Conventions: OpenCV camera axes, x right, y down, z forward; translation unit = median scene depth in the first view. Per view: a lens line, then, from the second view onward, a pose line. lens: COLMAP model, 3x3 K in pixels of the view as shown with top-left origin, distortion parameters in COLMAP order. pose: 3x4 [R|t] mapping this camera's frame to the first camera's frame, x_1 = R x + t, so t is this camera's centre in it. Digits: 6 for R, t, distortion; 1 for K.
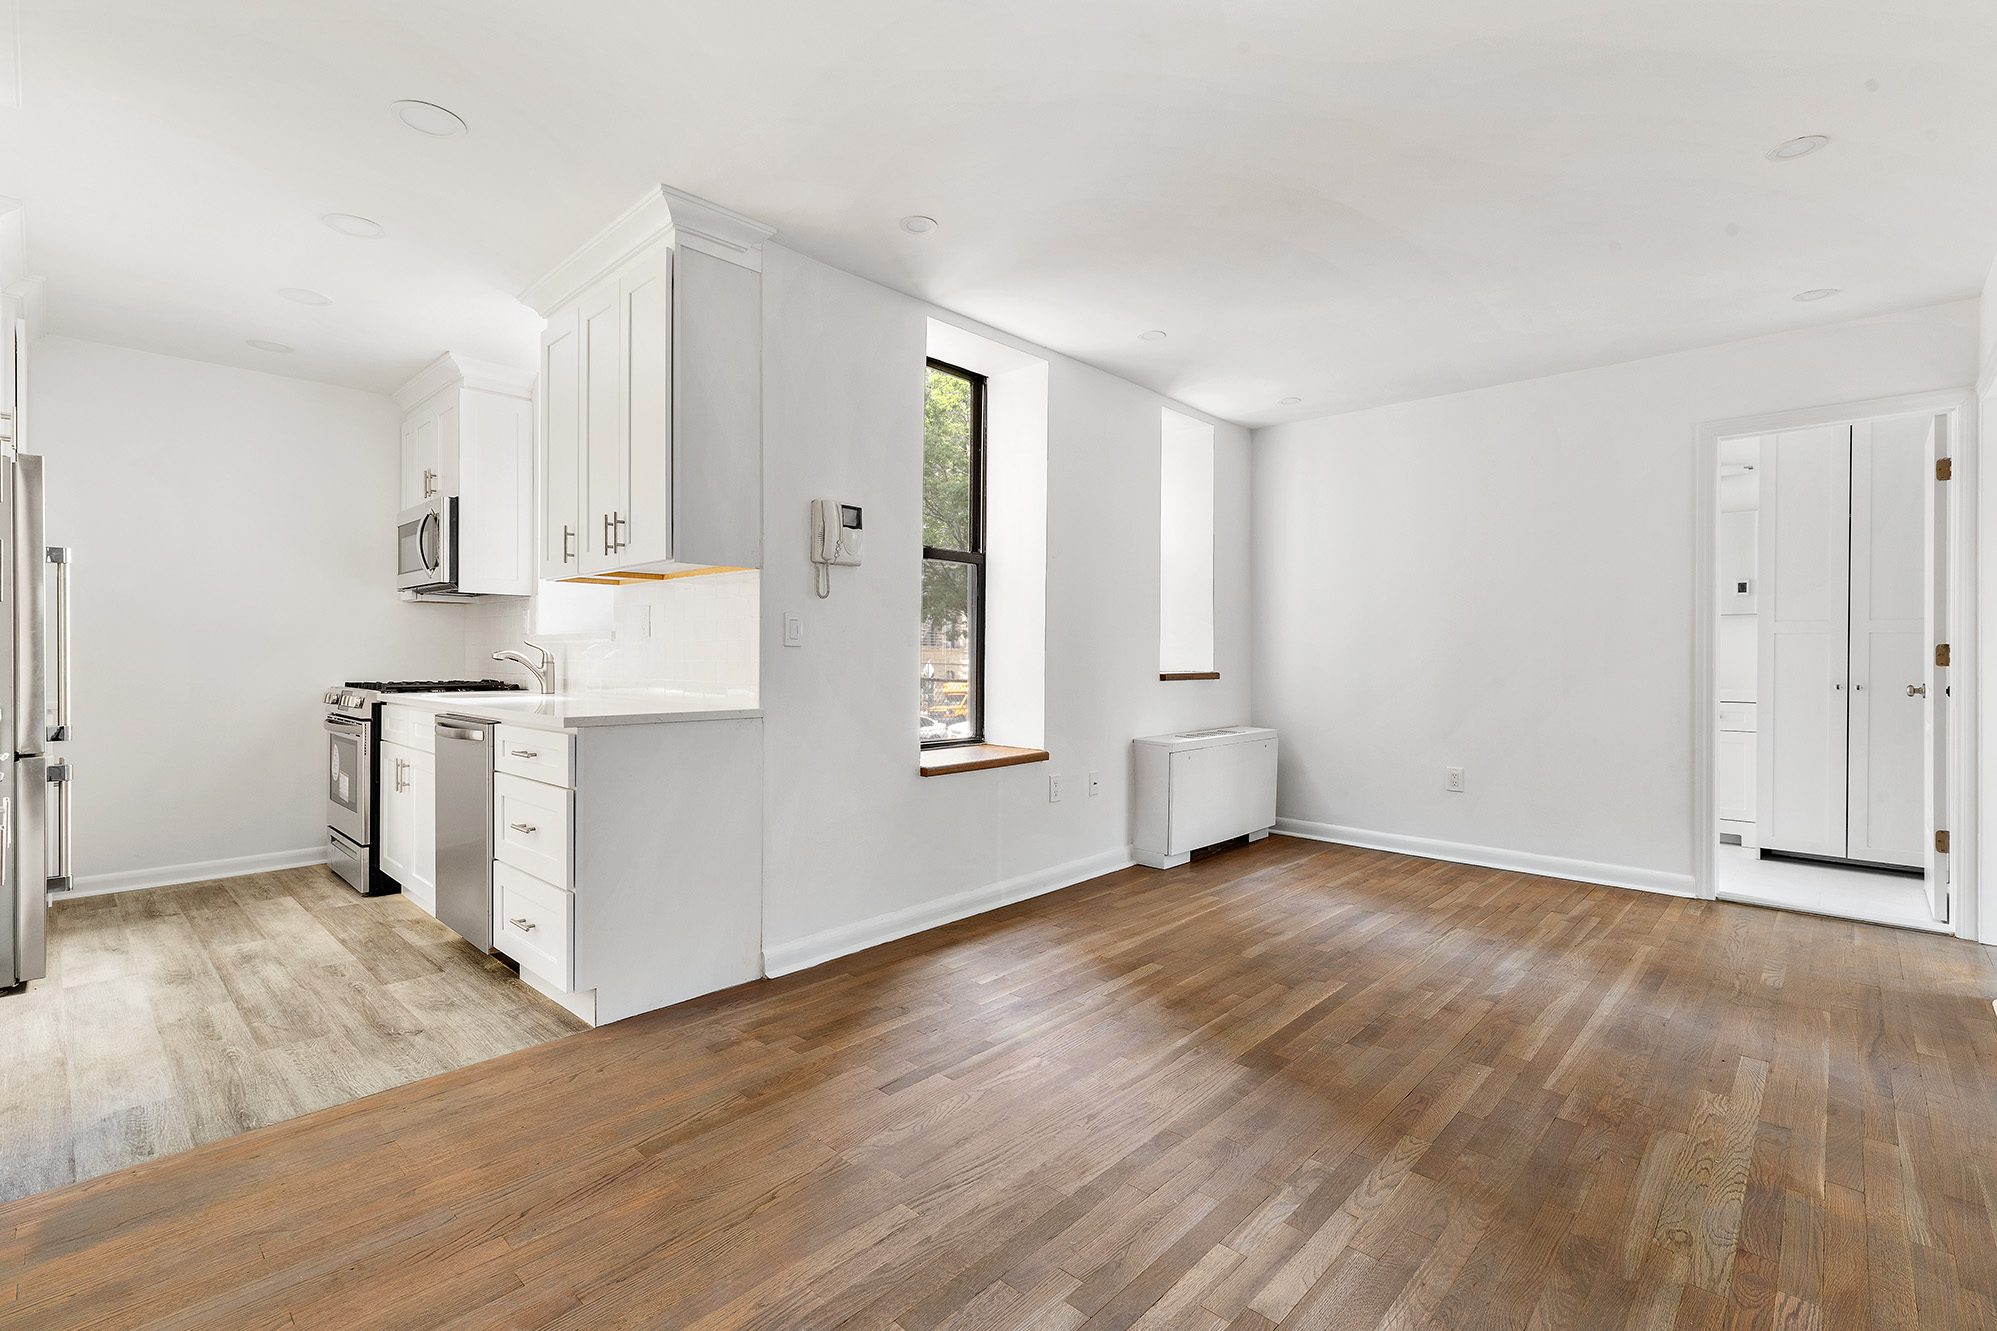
lens RADIAL K [[904.2, 0, 995.9], [0, 904.2, 666.8], [0, 0, 1]] dist [-0.002914, -0.000666]
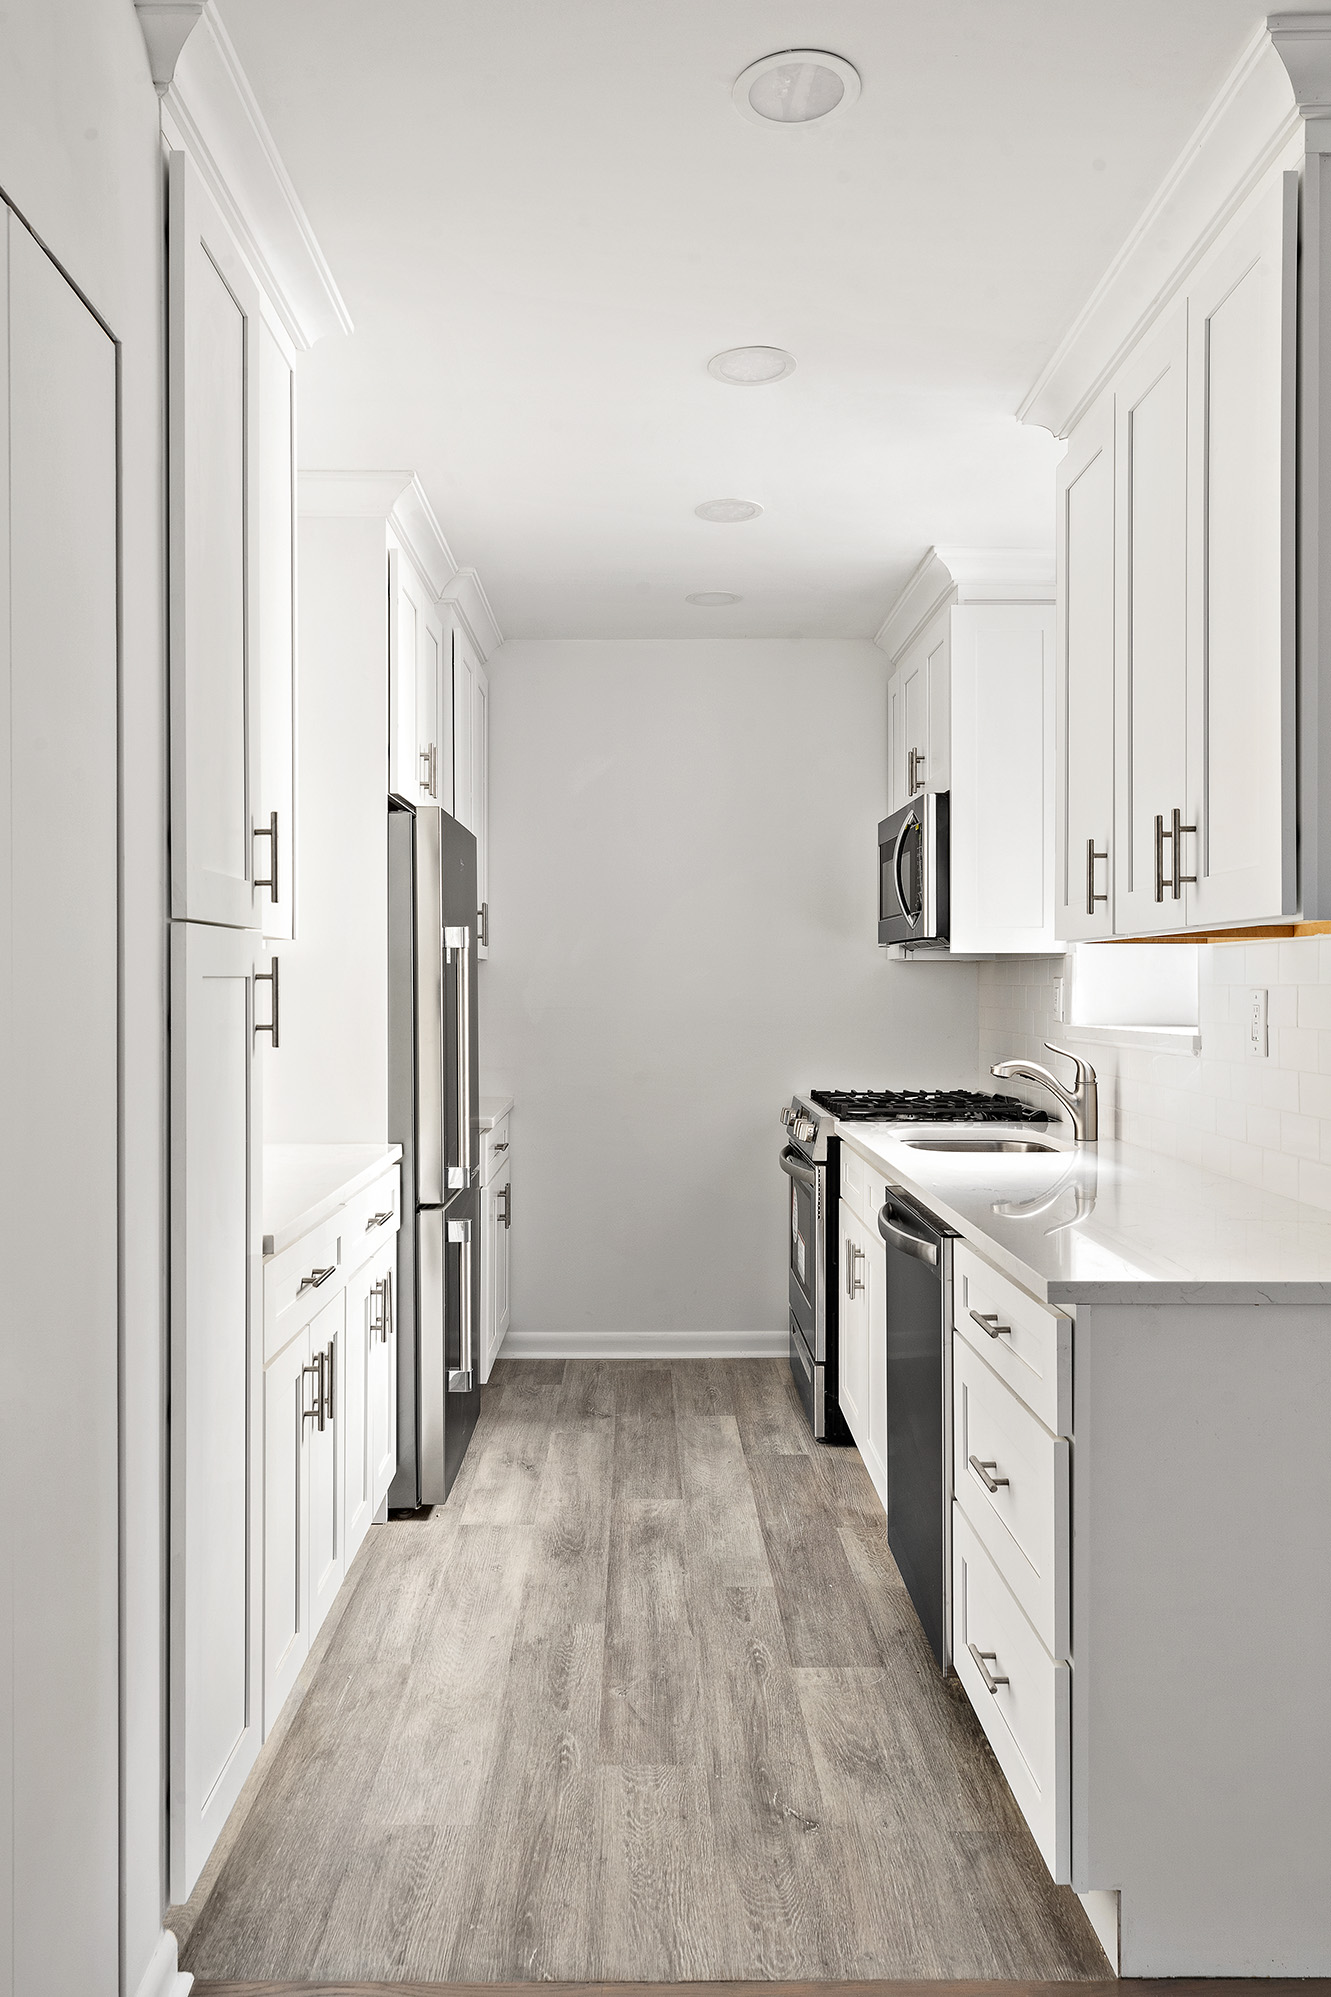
lens RADIAL K [[1417.5, 0, 659.1], [0, 1417.5, 994.3], [0, 0, 1]] dist [0.009124, 0.002310]
pose [[0.691359, -0.000419, -0.722511, -0.079786], [0.000493, 1.000000, -0.000108, -0.075710], [0.722511, -0.000281, 0.691360, 0.305521]]
